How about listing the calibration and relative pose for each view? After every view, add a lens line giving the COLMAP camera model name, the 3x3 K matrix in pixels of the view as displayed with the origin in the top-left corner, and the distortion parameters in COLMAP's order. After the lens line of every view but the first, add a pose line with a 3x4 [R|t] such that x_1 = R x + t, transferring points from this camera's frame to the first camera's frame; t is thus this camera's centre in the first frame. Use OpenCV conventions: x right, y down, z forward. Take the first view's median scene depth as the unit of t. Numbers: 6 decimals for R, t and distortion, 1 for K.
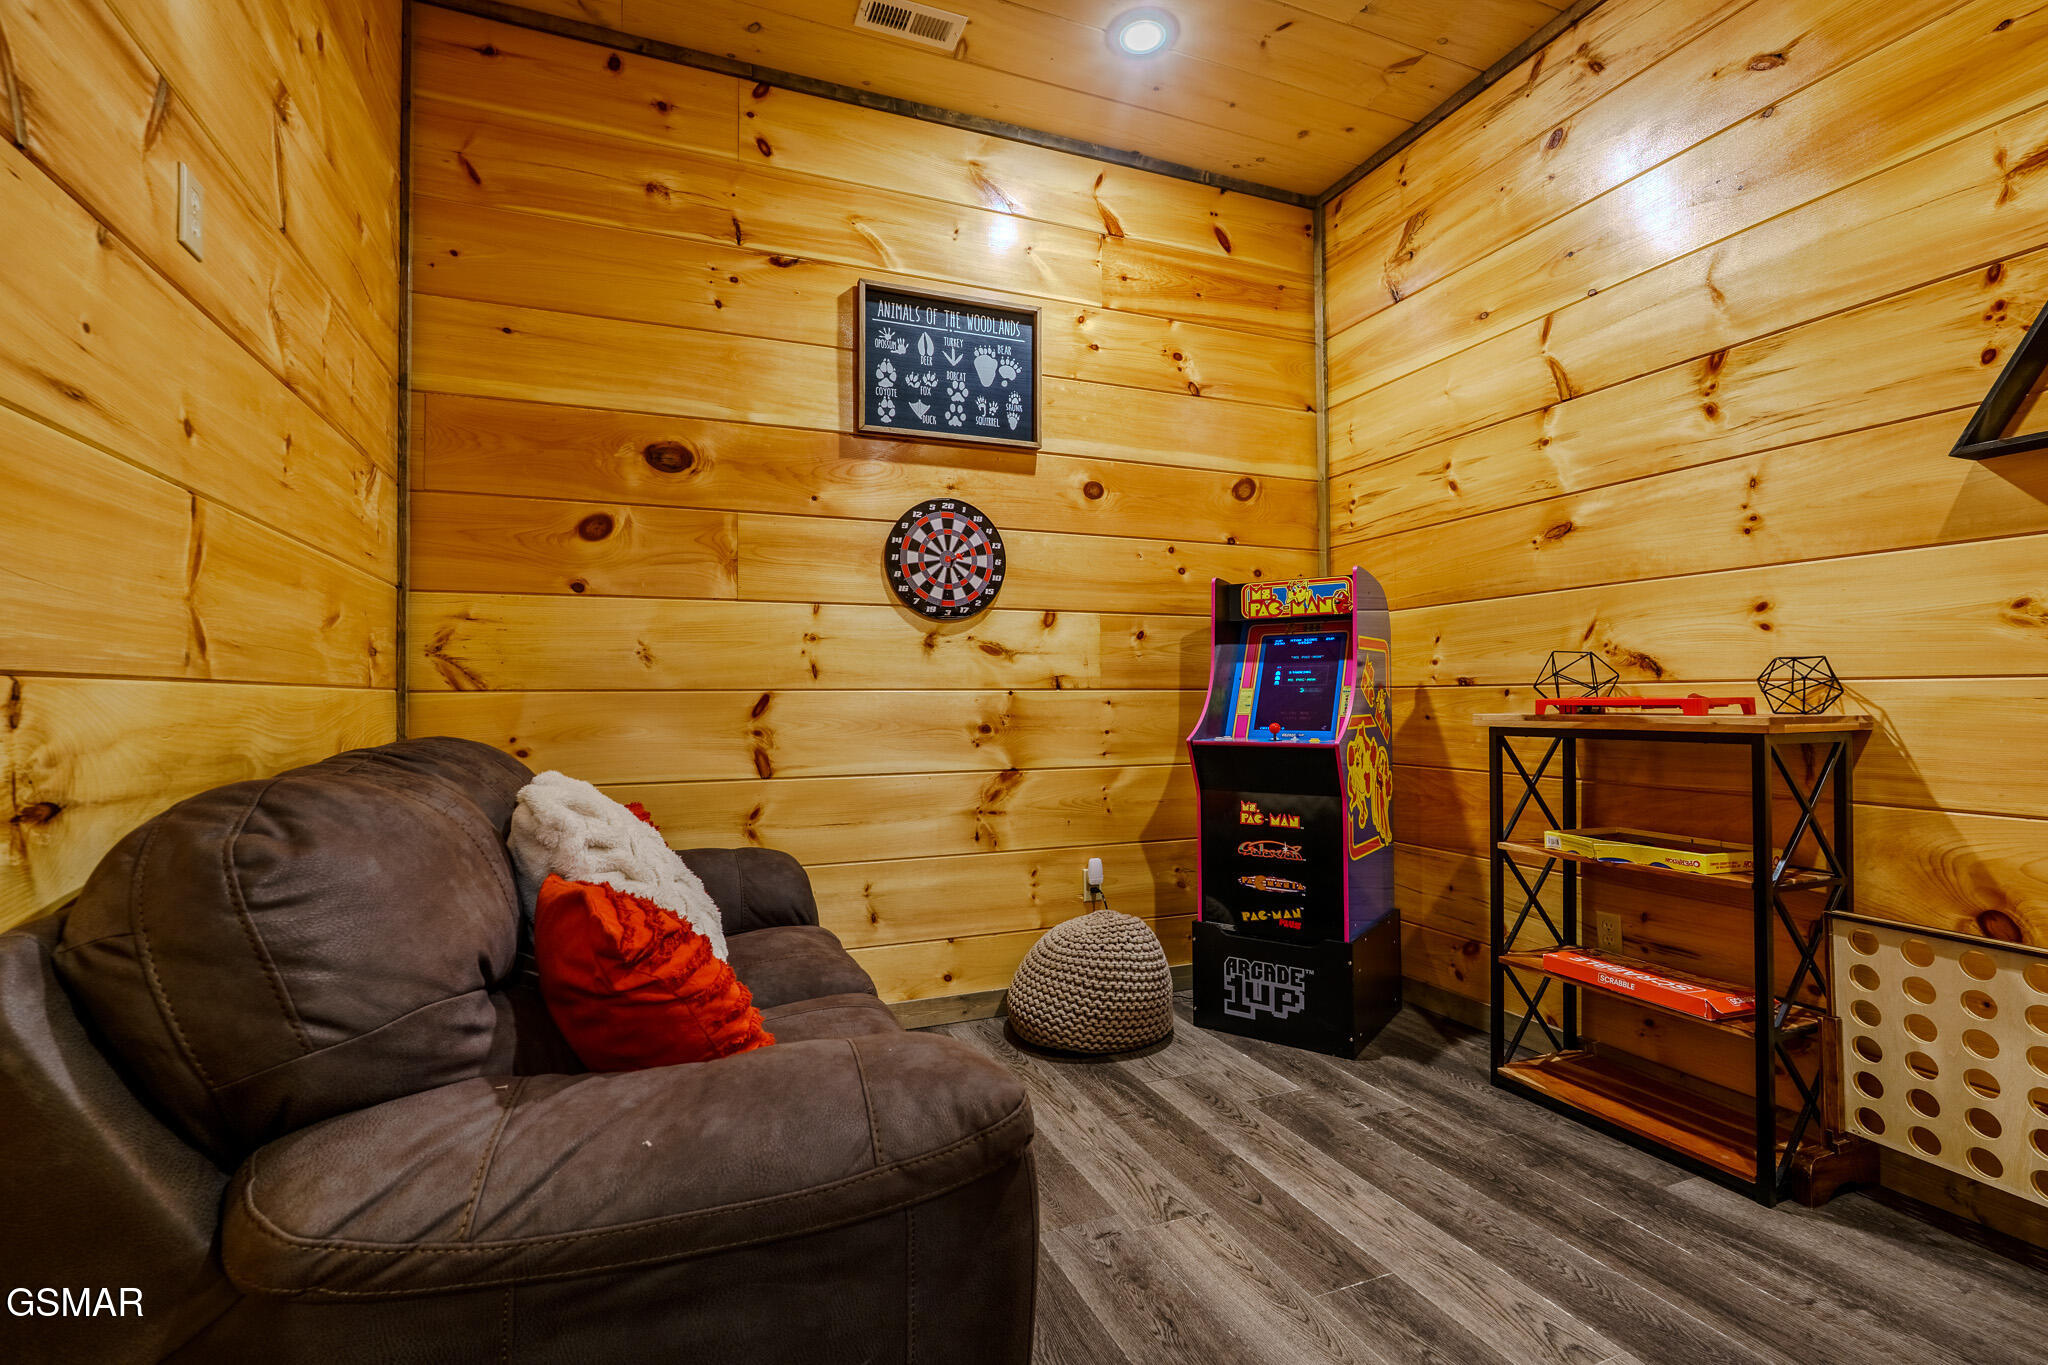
lens RADIAL K [[946.7, 0, 1024.0], [0, 946.7, 682.5], [0, 0, 1]] dist [-0.012403, 0.000459]
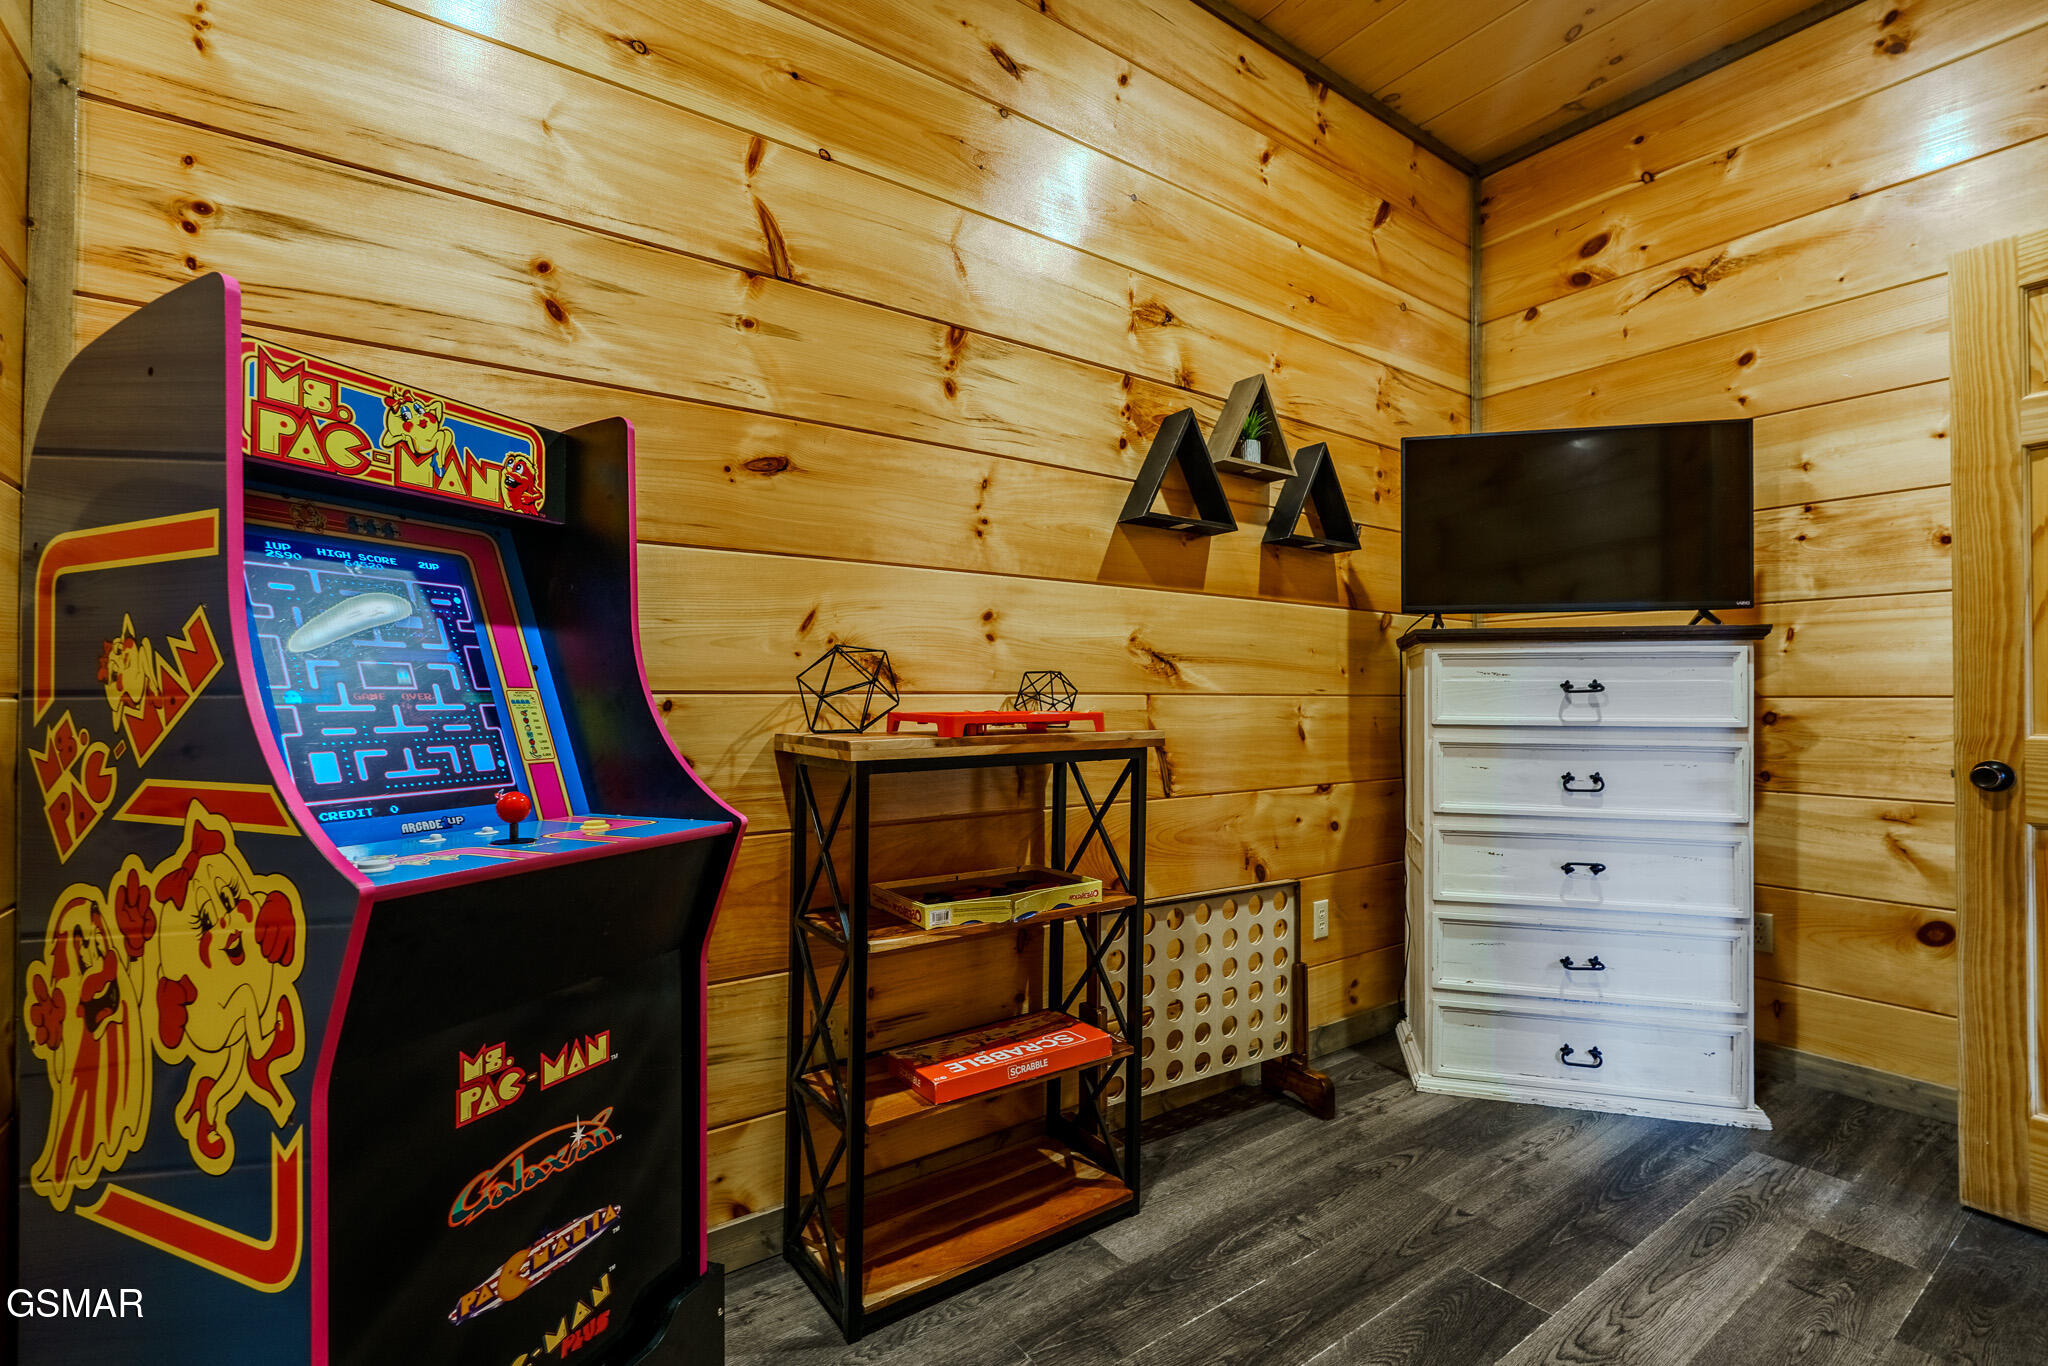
lens RADIAL K [[946.7, 0, 1024.0], [0, 946.7, 683.0], [0, 0, 1]] dist [-0.012403, 0.000459]
pose [[-0.244227, 0.020983, 0.969491, -0.130520], [-0.015726, 0.999549, -0.025595, 0.009771], [-0.969591, -0.021497, -0.243787, 1.007663]]
